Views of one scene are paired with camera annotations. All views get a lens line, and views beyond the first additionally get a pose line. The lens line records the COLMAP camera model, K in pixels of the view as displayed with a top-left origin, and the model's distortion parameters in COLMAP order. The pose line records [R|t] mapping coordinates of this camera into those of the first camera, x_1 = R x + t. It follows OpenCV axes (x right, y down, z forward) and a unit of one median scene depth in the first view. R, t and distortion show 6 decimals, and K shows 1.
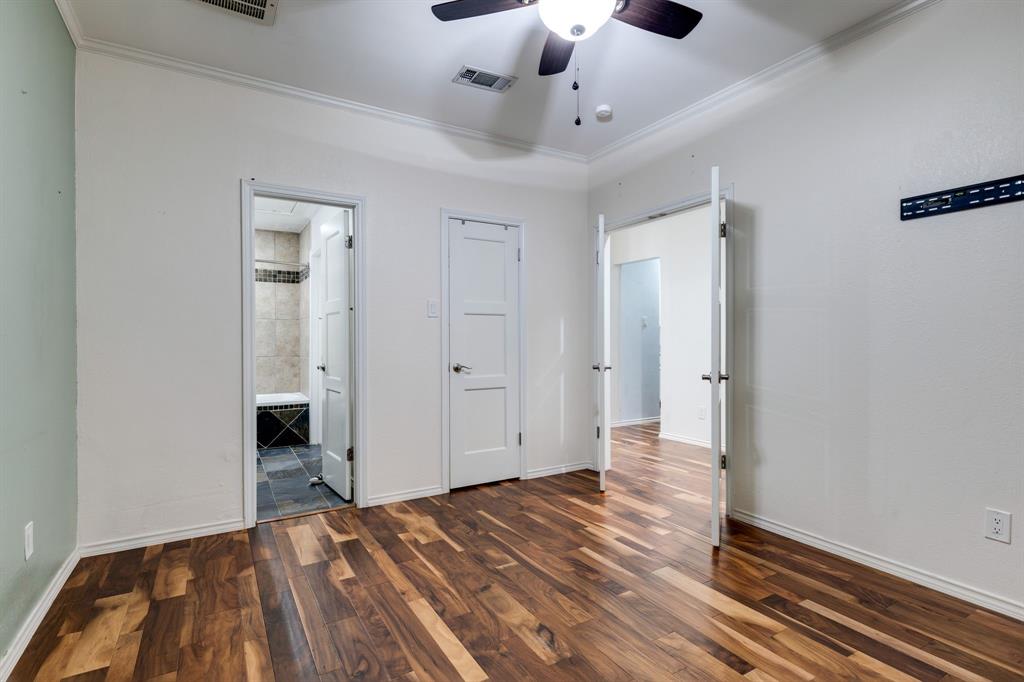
lens RADIAL K [[494.5, 0, 509.2], [0, 494.5, 339.9], [0, 0, 1]] dist [0.001402, 0.000168]
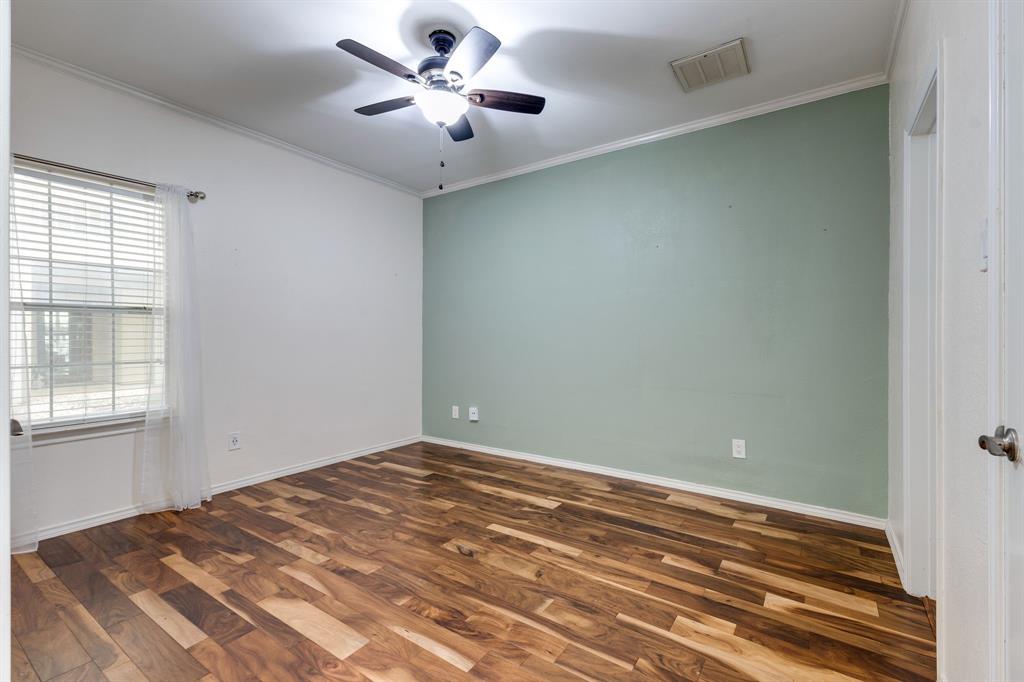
lens RADIAL K [[443.1, 0, 510.5], [0, 443.1, 339.2], [0, 0, 1]] dist [0.003138, 0.000047]
pose [[-0.907932, 0.001300, -0.419117, 0.402927], [-0.001984, 0.999971, 0.007399, -0.004801], [0.419114, 0.007549, -0.907902, 1.832791]]
